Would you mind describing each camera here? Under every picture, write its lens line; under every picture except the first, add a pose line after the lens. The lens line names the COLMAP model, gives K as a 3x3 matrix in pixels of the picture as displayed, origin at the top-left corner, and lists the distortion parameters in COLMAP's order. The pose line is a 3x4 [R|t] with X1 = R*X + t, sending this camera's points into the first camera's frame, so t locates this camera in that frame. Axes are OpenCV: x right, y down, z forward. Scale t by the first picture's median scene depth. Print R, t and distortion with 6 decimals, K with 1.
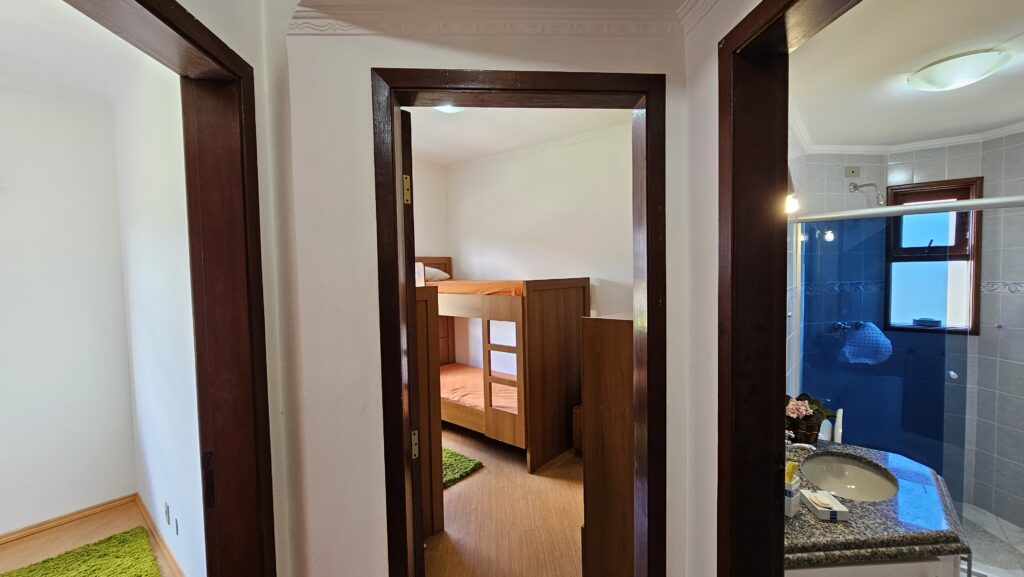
lens RADIAL K [[428.7, 0, 512.0], [0, 428.7, 288.5], [0, 0, 1]] dist [-0.016693, 0.007427]
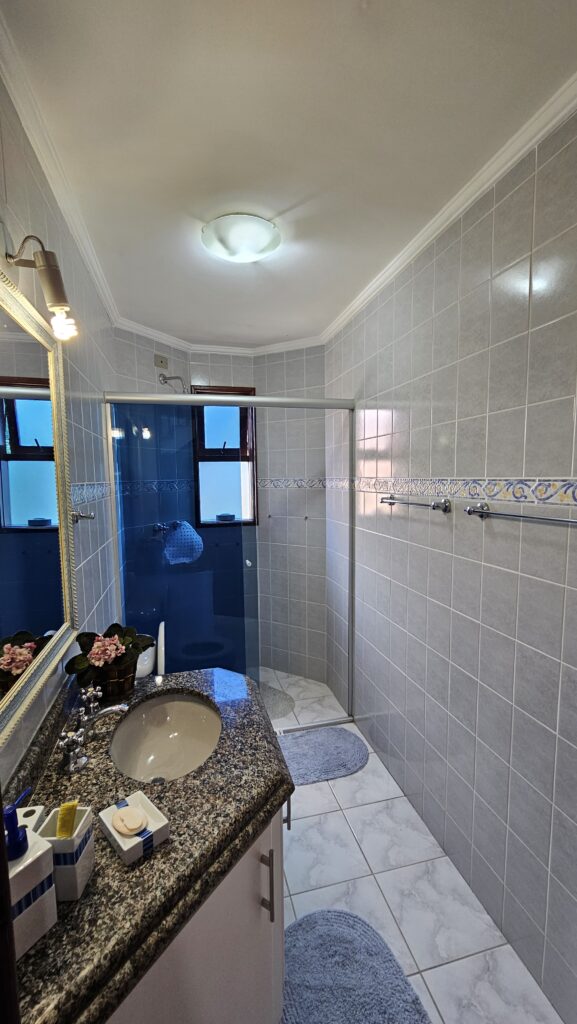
lens RADIAL K [[428.7, 0, 288.5], [0, 428.7, 512.0], [0, 0, 1]] dist [-0.016693, 0.007427]
pose [[0.592772, -0.059589, 0.803163, 0.246075], [0.043813, 0.998168, 0.041721, 0.035527], [-0.804177, 0.010458, 0.594297, 0.282304]]
